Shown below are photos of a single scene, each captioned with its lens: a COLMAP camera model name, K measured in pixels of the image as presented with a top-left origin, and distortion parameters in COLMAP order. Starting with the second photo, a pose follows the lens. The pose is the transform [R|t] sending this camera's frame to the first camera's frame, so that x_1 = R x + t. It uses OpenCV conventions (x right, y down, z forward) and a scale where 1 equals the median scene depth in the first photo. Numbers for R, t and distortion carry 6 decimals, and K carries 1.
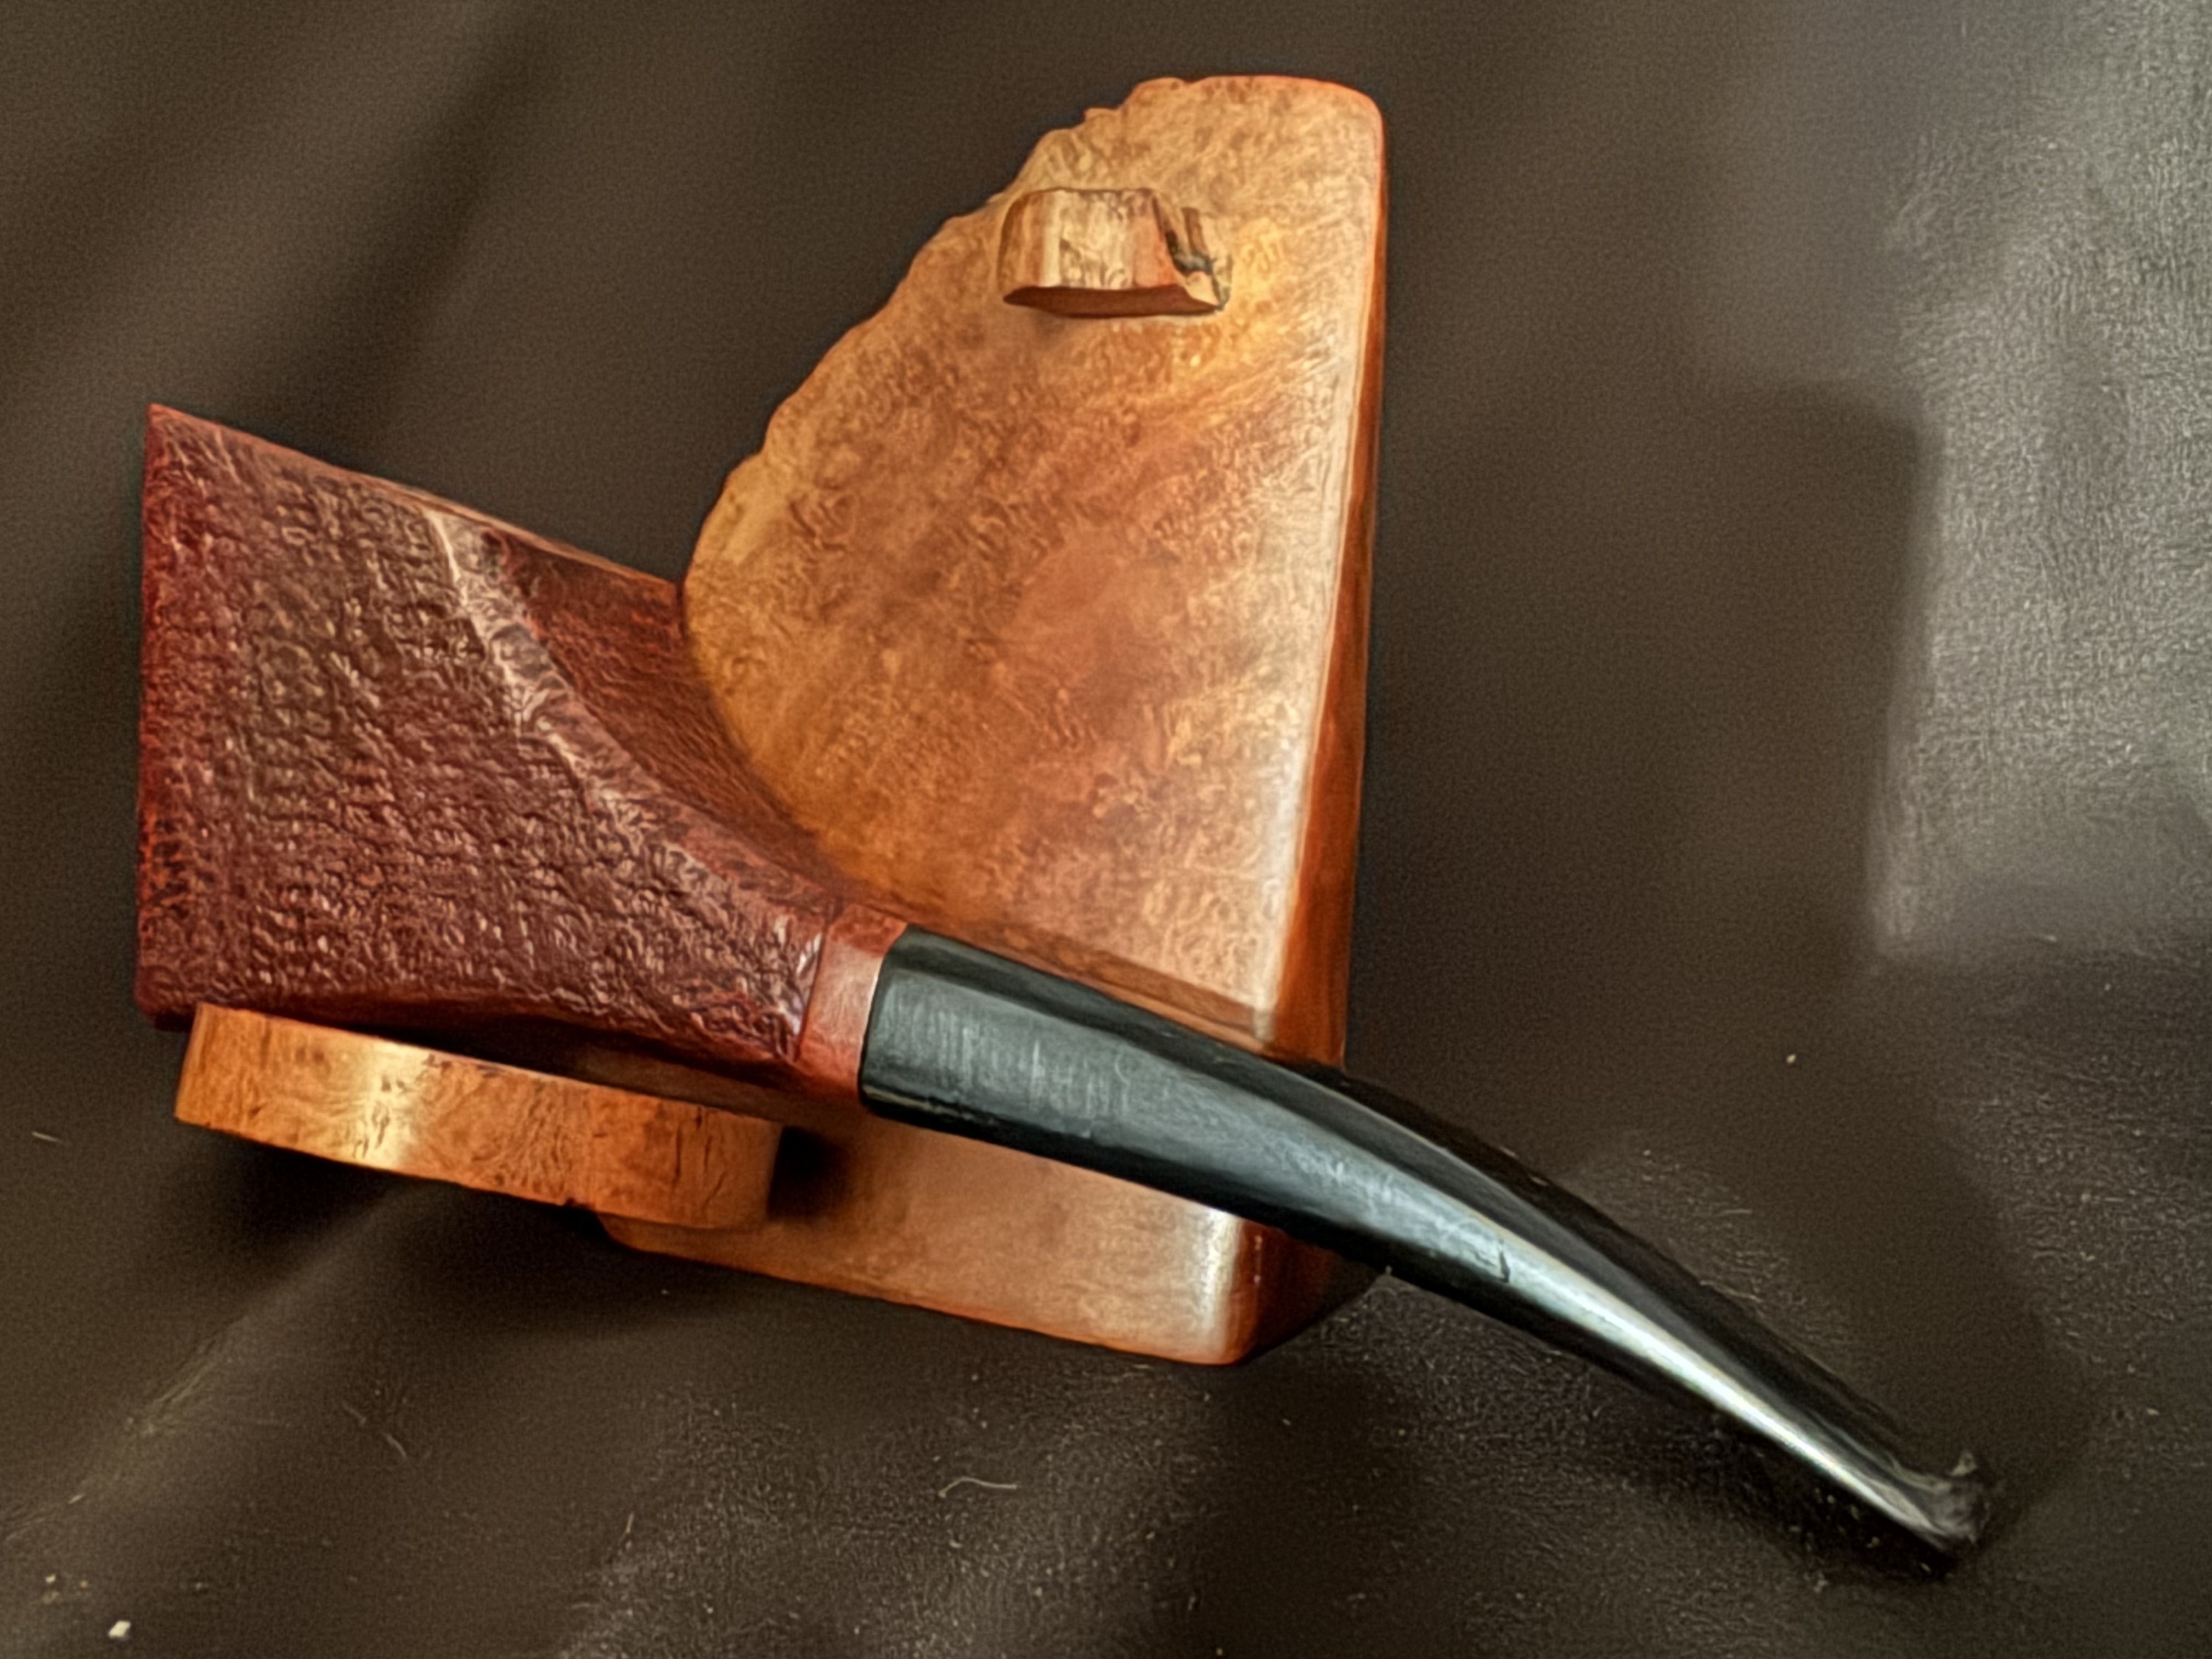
lens RADIAL K [[2347.5, 0, 885.0], [0, 2347.5, 817.7], [0, 0, 1]] dist [0.008400, 0.000000]
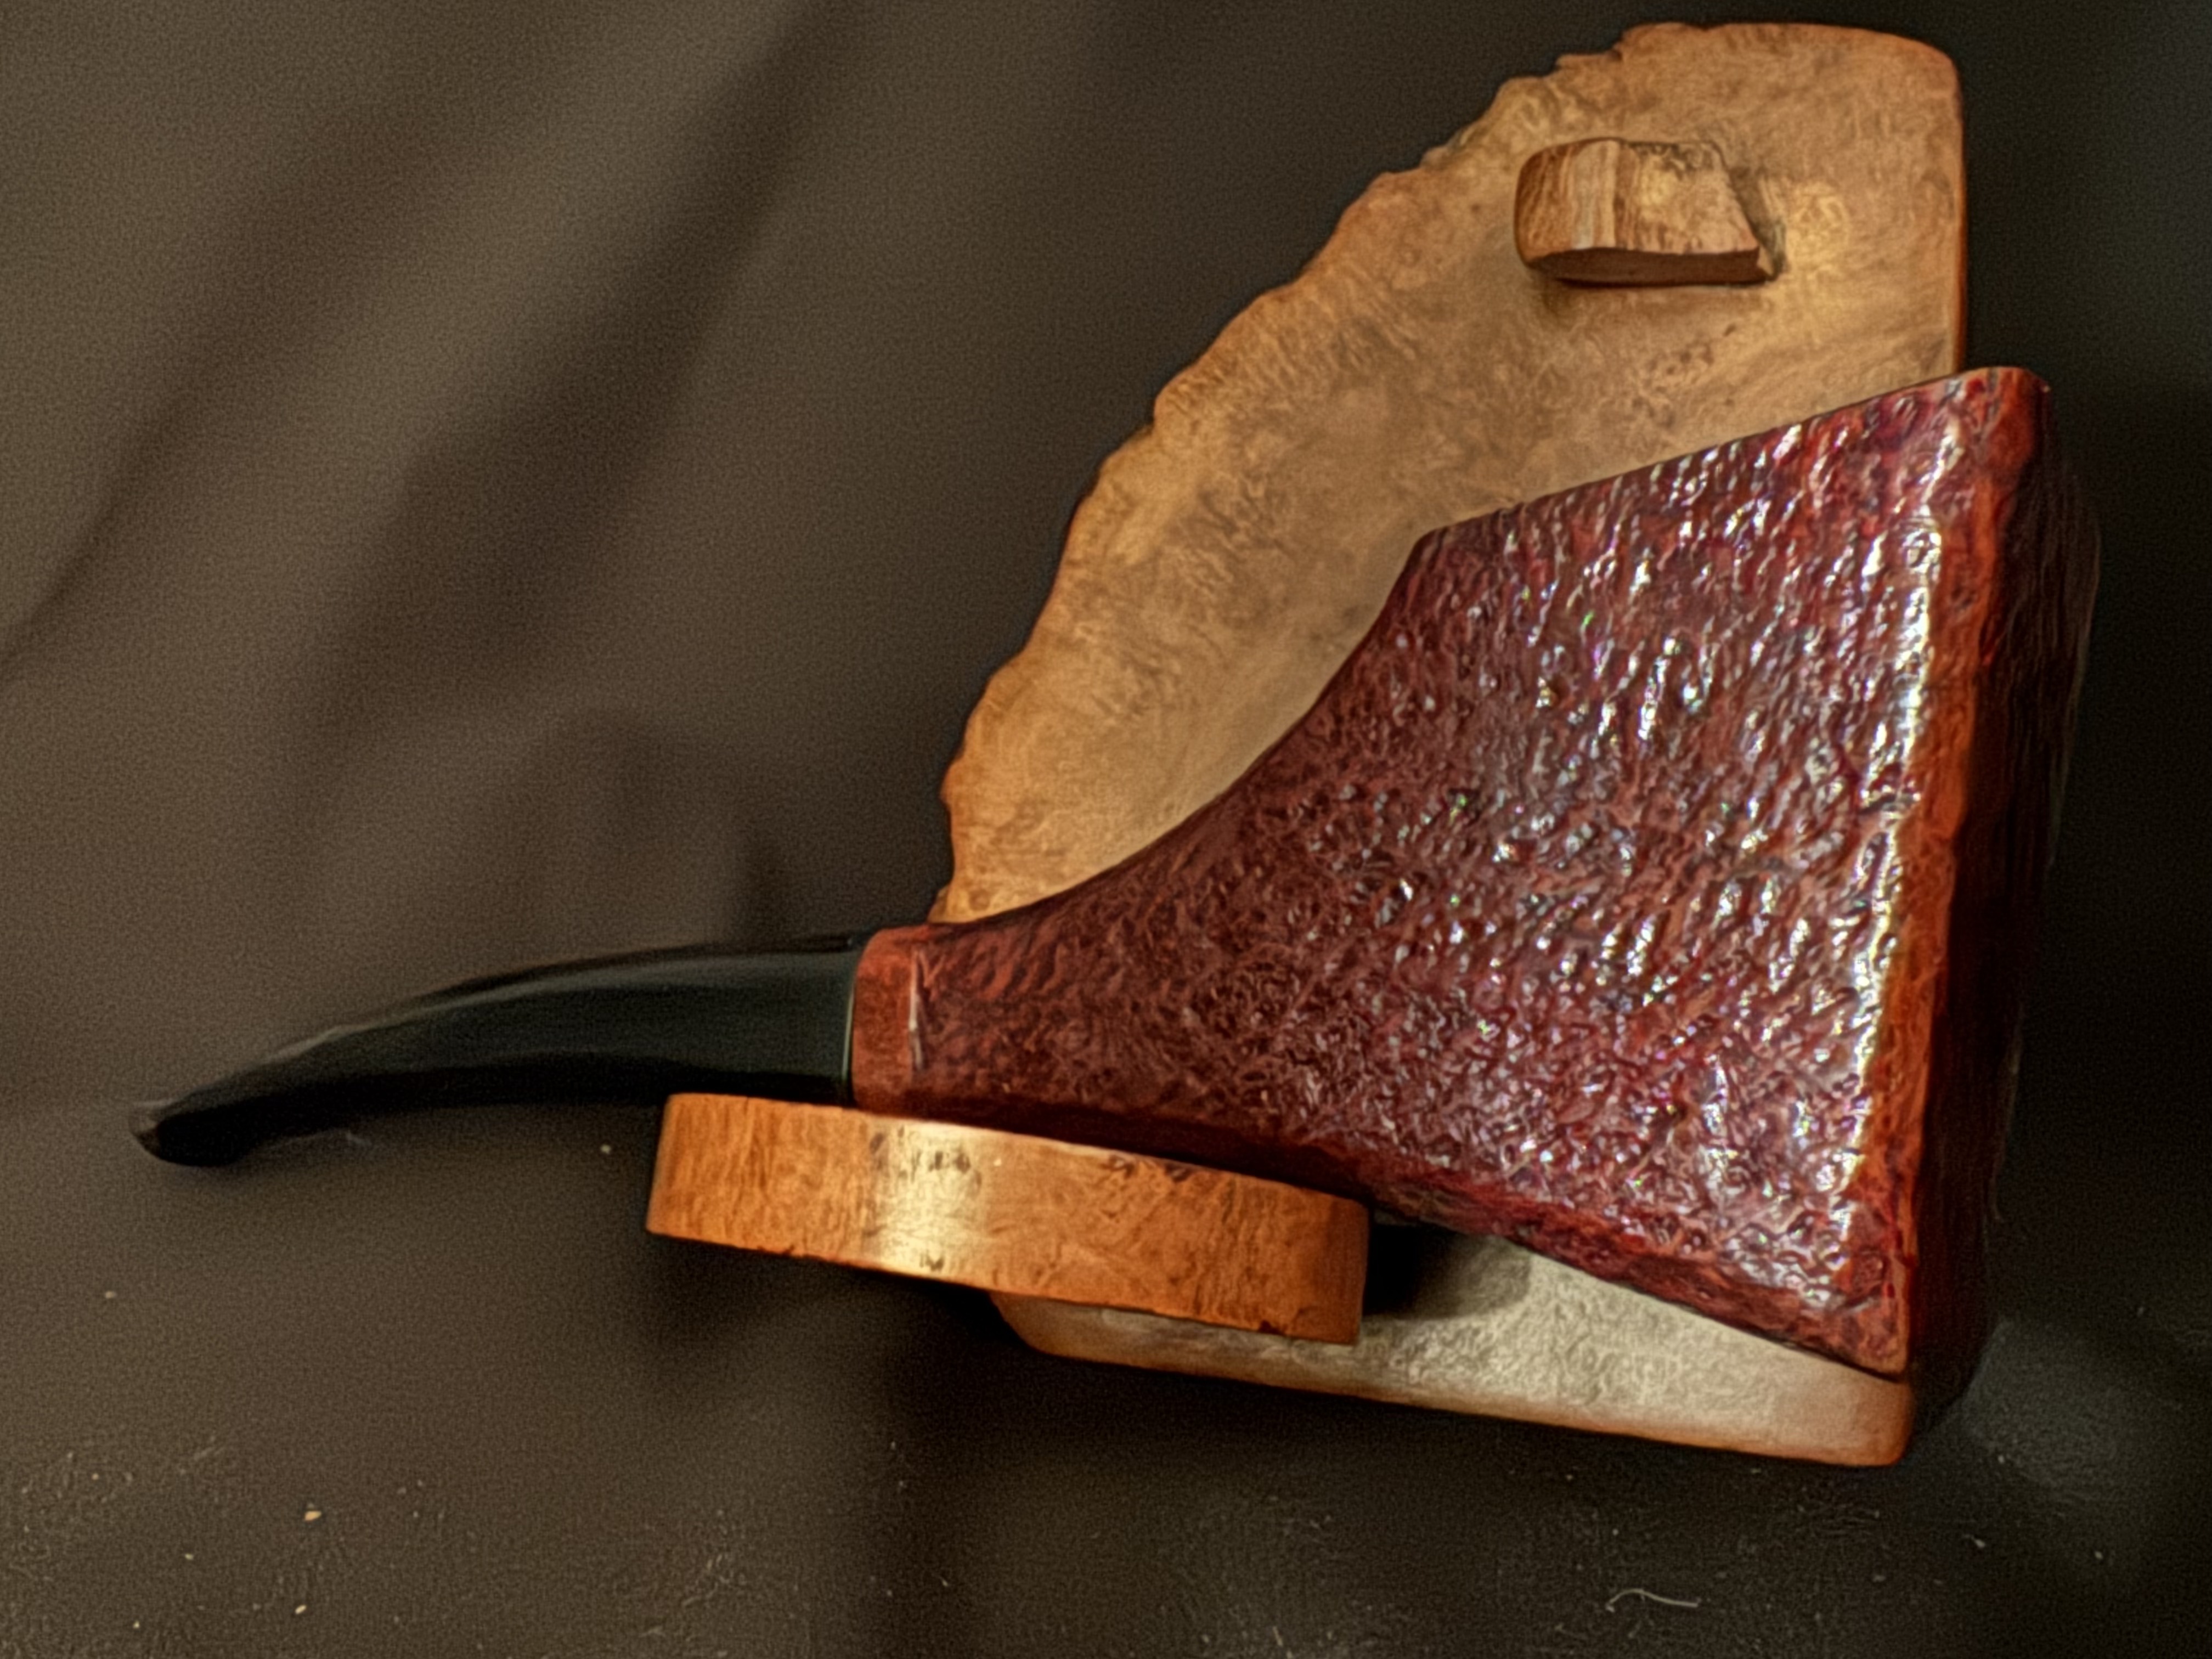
lens RADIAL K [[2347.5, 0, 827.0], [0, 2347.5, 816.3], [0, 0, 1]] dist [0.008400, 0.000000]
pose [[0.981820, -0.012264, 0.189419, -0.382195], [0.013401, 0.999899, -0.004726, -0.012647], [-0.189342, 0.007179, 0.981885, 0.187538]]
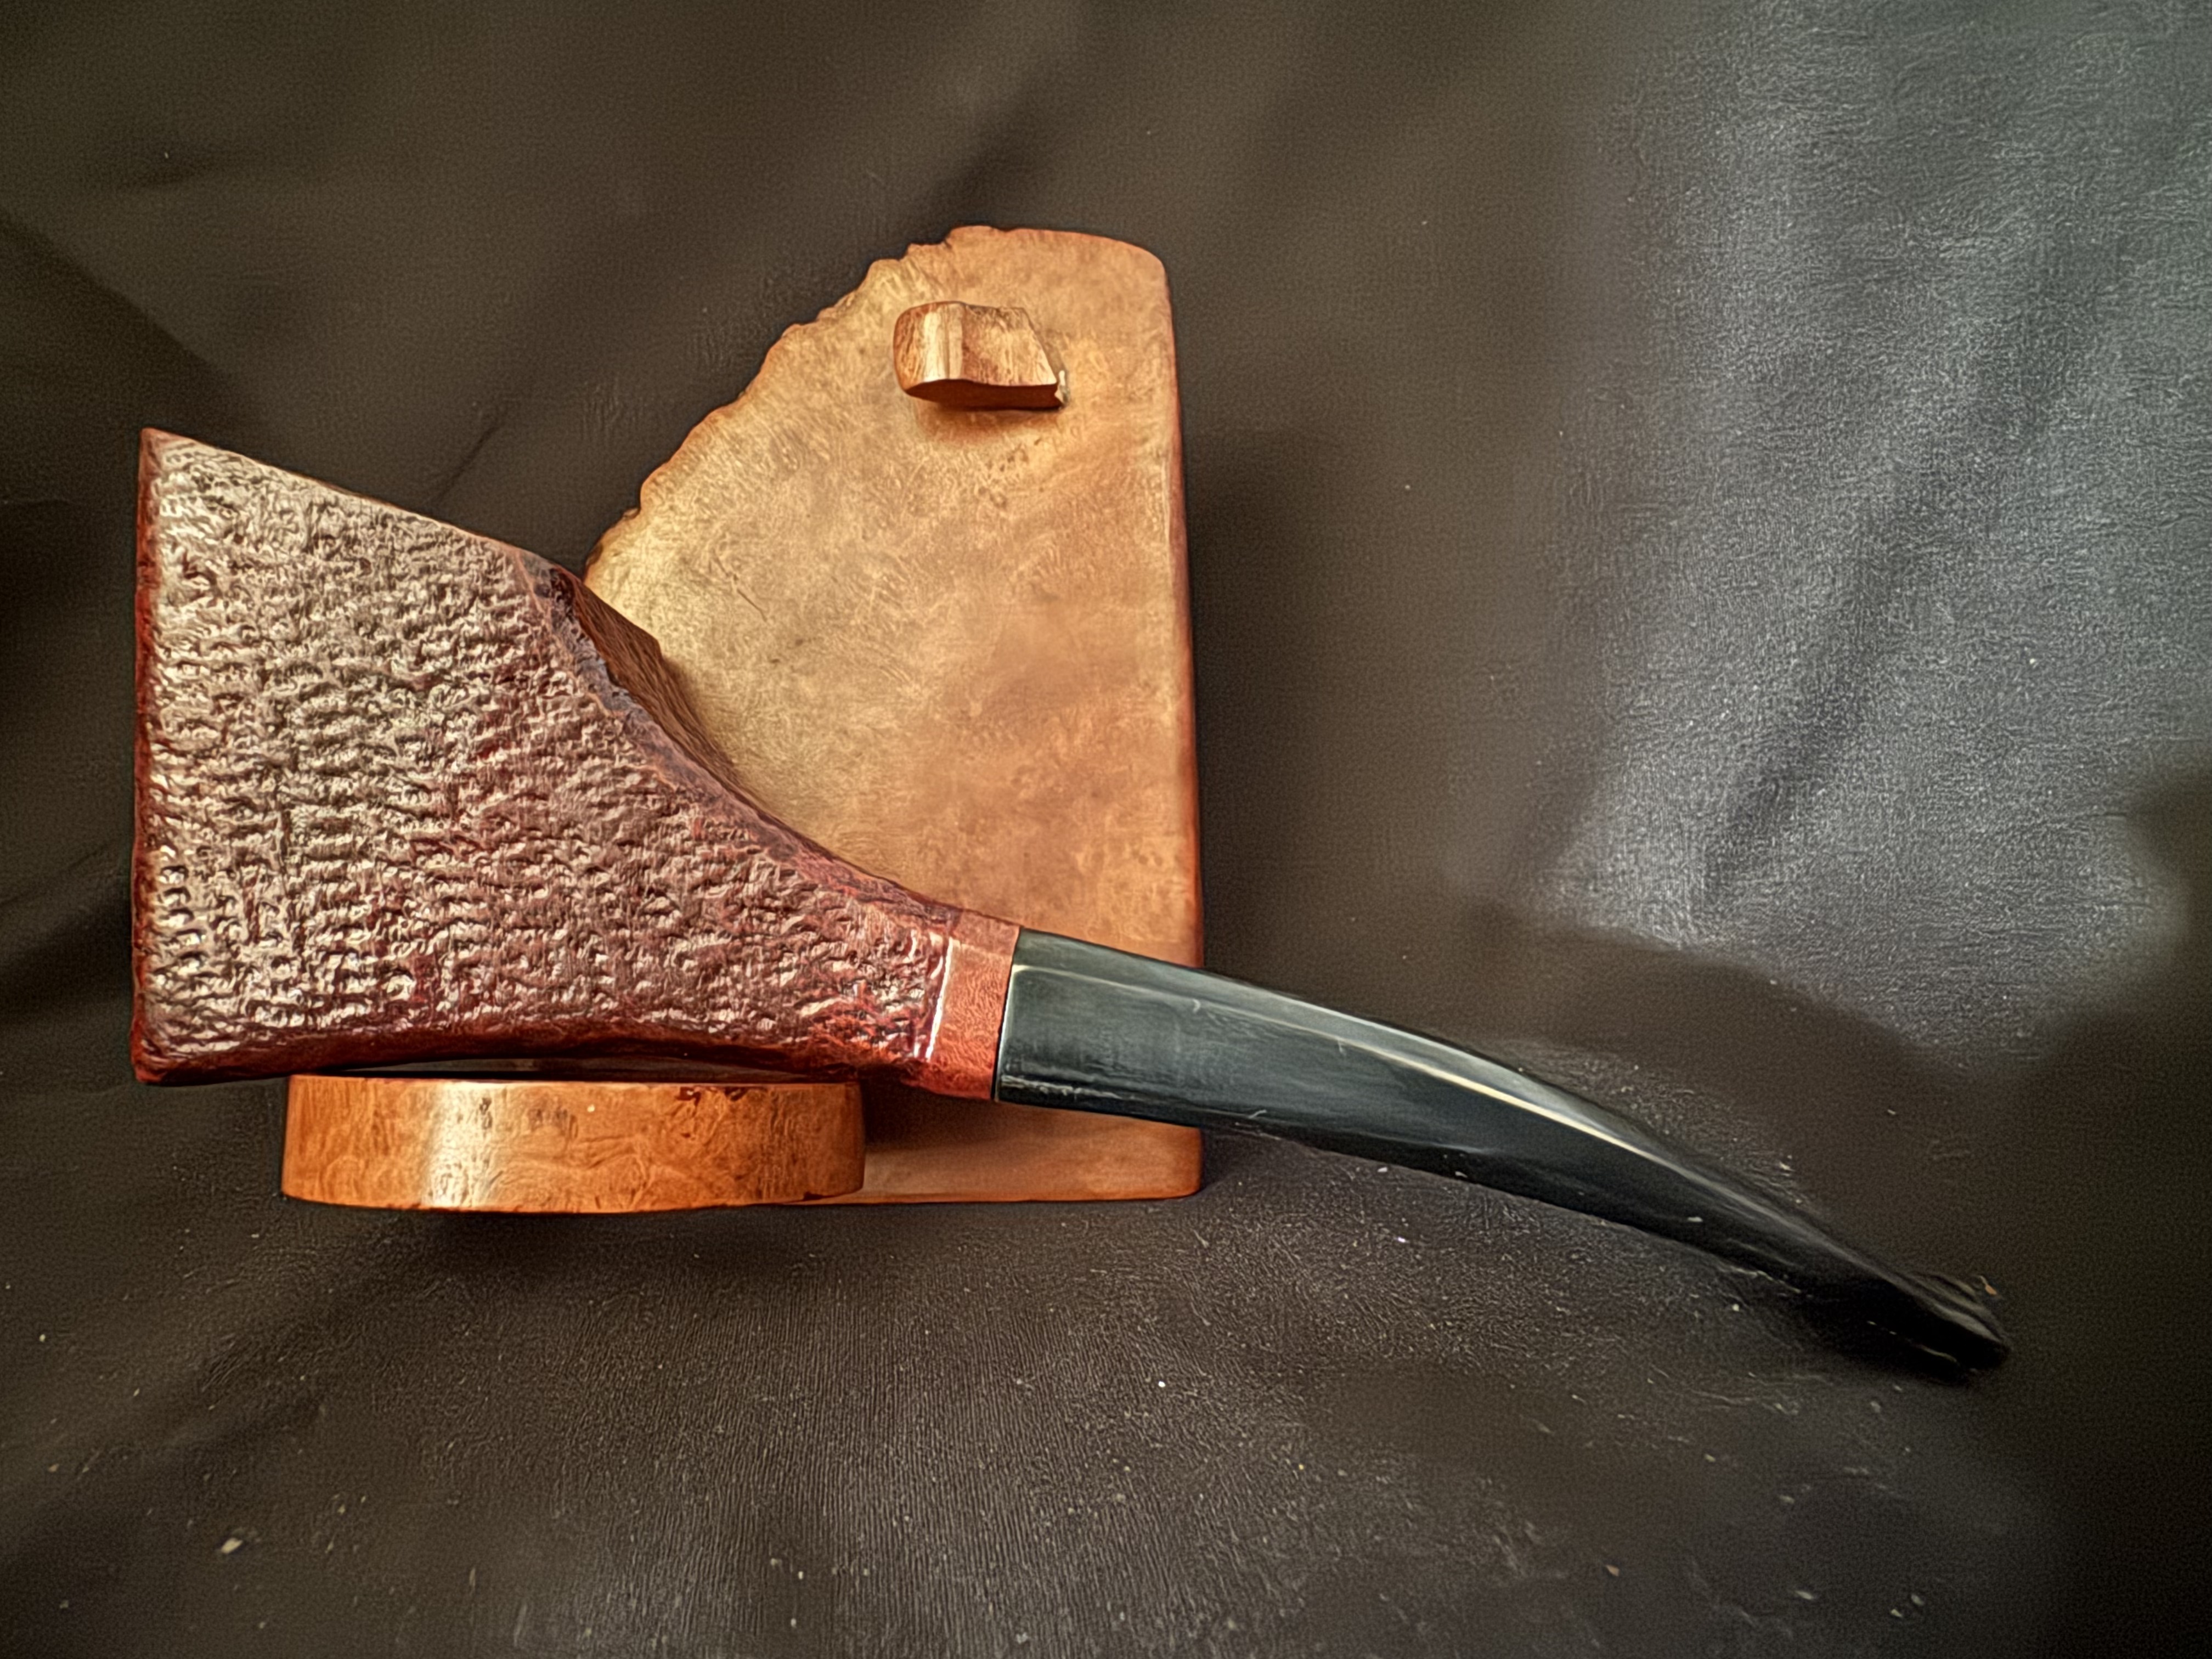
lens RADIAL K [[1406.9, 0, 970.2], [0, 1406.9, 834.1], [0, 0, 1]] dist [-0.006910, -0.003230]
pose [[0.832858, -0.106298, 0.543184, -0.354401], [0.080373, 0.994210, 0.071326, -0.037999], [-0.547621, -0.015747, 0.836579, 0.360663]]
